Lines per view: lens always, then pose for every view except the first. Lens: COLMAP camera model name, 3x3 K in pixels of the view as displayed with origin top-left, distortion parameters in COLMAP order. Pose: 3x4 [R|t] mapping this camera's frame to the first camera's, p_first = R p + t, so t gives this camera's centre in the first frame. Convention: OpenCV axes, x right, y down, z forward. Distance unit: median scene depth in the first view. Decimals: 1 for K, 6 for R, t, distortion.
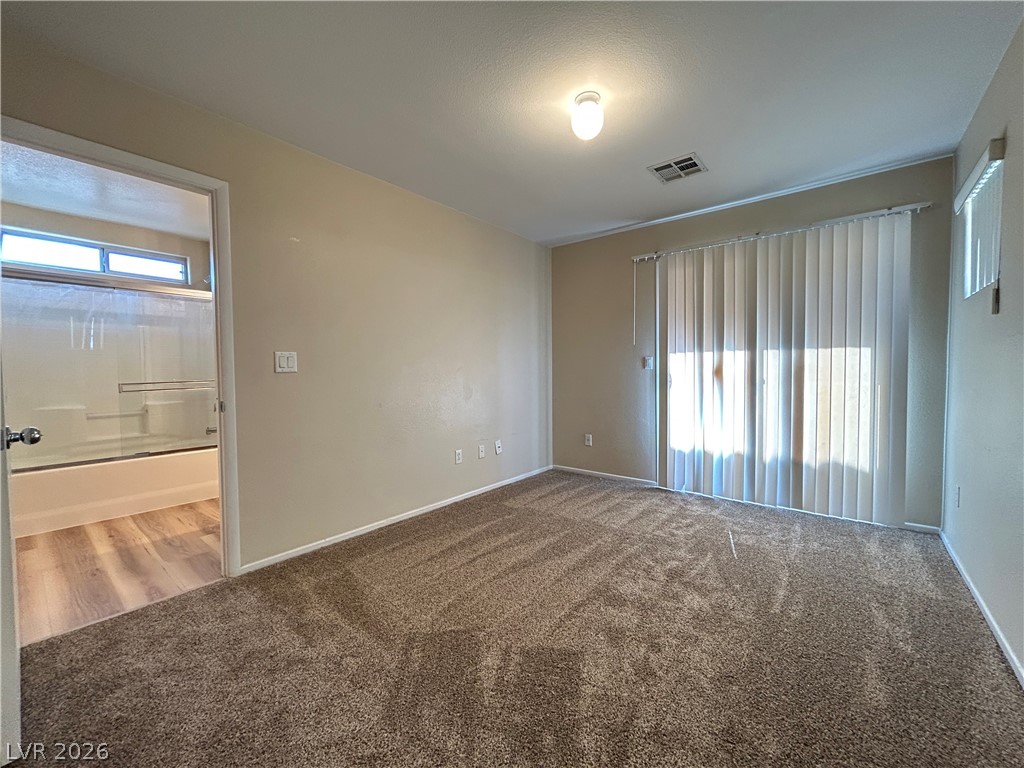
lens RADIAL K [[412.6, 0, 512.0], [0, 412.6, 384.0], [0, 0, 1]] dist [-0.000758, 0.000054]
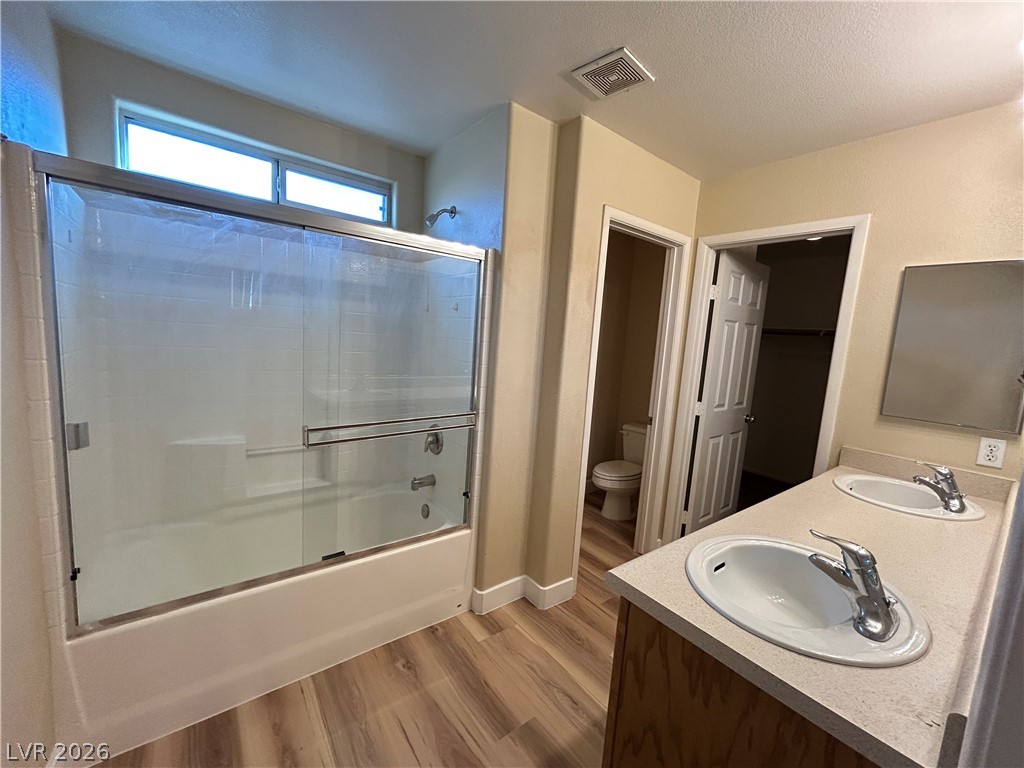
lens RADIAL K [[412.6, 0, 512.0], [0, 412.6, 384.0], [0, 0, 1]] dist [-0.000758, 0.000054]
pose [[0.971123, 0.108397, -0.212533, -0.510294], [-0.089855, 0.991407, 0.095070, -0.100883], [0.221012, -0.073228, 0.972518, 0.481923]]
